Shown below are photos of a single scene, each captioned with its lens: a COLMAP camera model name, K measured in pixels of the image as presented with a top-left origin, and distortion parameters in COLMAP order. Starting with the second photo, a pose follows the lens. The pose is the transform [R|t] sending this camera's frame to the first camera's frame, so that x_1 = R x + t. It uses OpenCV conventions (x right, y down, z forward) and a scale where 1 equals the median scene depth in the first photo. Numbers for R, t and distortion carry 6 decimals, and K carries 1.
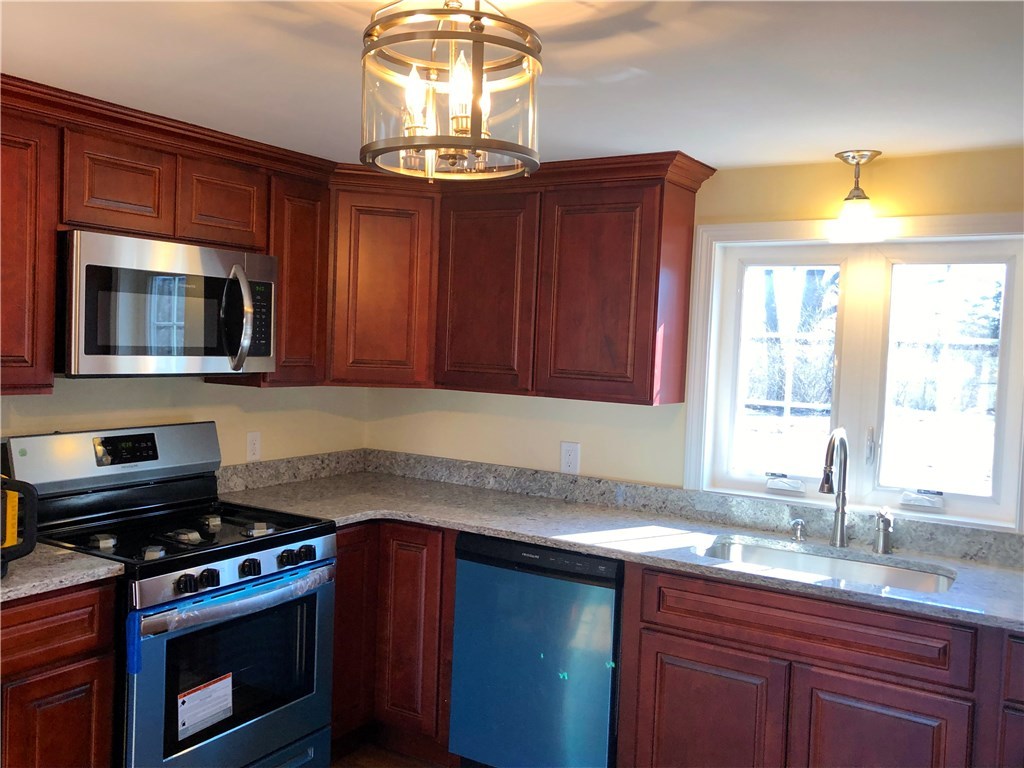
lens RADIAL K [[907.6, 0, 508.2], [0, 907.6, 366.3], [0, 0, 1]] dist [0.028728, -0.038042]
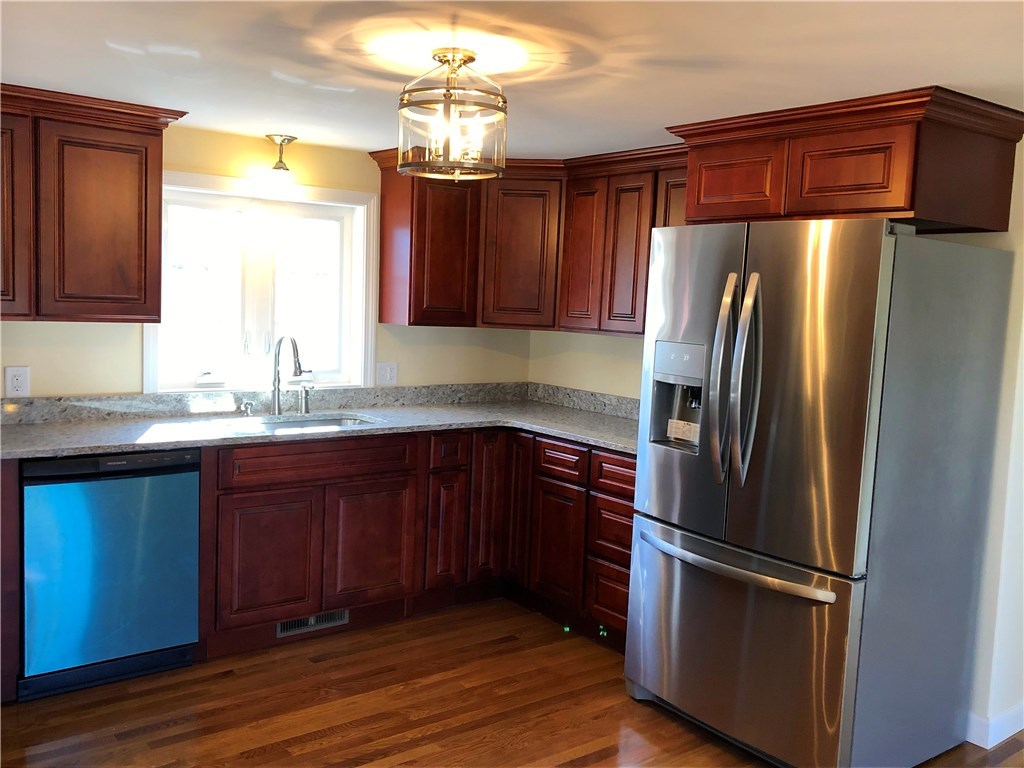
lens RADIAL K [[907.6, 0, 540.9], [0, 907.6, 377.2], [0, 0, 1]] dist [0.028728, -0.038042]
pose [[0.323629, -0.107773, 0.940026, -0.835380], [-0.000535, 0.993471, 0.114085, -0.024094], [-0.946184, -0.037424, 0.321459, 0.149217]]
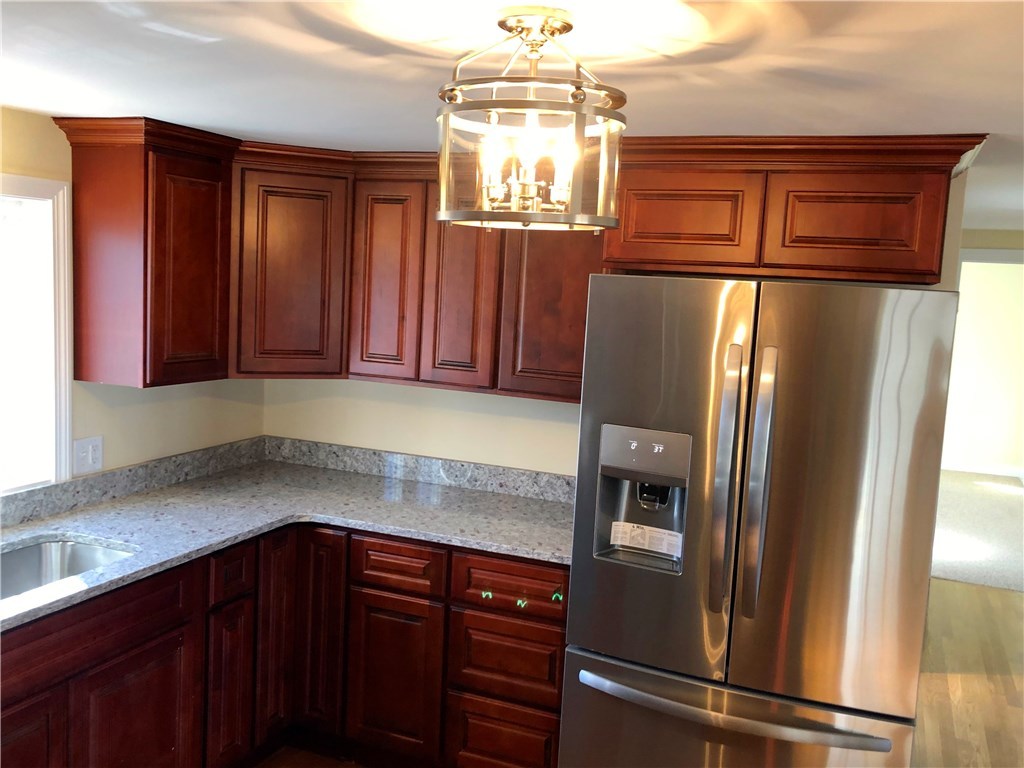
lens RADIAL K [[907.6, 0, 532.3], [0, 907.6, 369.6], [0, 0, 1]] dist [0.028728, -0.038042]
pose [[-0.178548, -0.145915, 0.973052, -0.530545], [-0.026833, 0.989297, 0.143427, -0.110574], [-0.983565, -0.000501, -0.180552, 0.597934]]
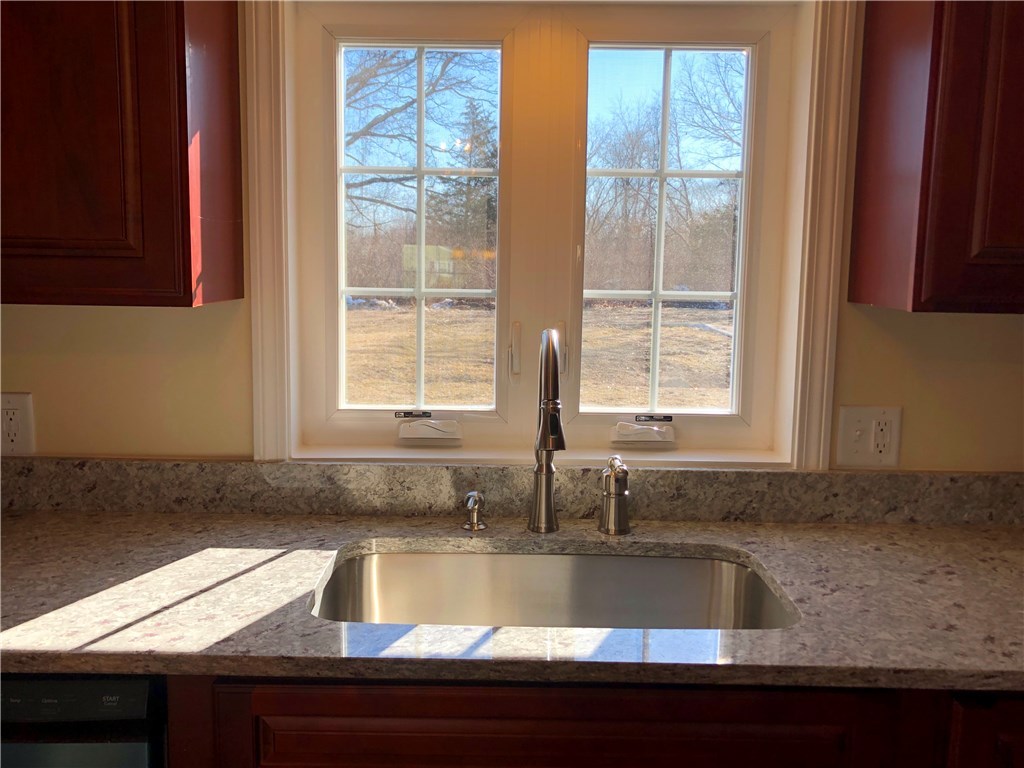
lens RADIAL K [[907.6, 0, 497.3], [0, 907.6, 374.8], [0, 0, 1]] dist [0.028728, -0.038042]
pose [[0.855457, -0.095600, 0.508973, 0.052491], [0.036227, 0.991453, 0.125336, 0.025666], [-0.516605, -0.088781, 0.851609, 0.529365]]
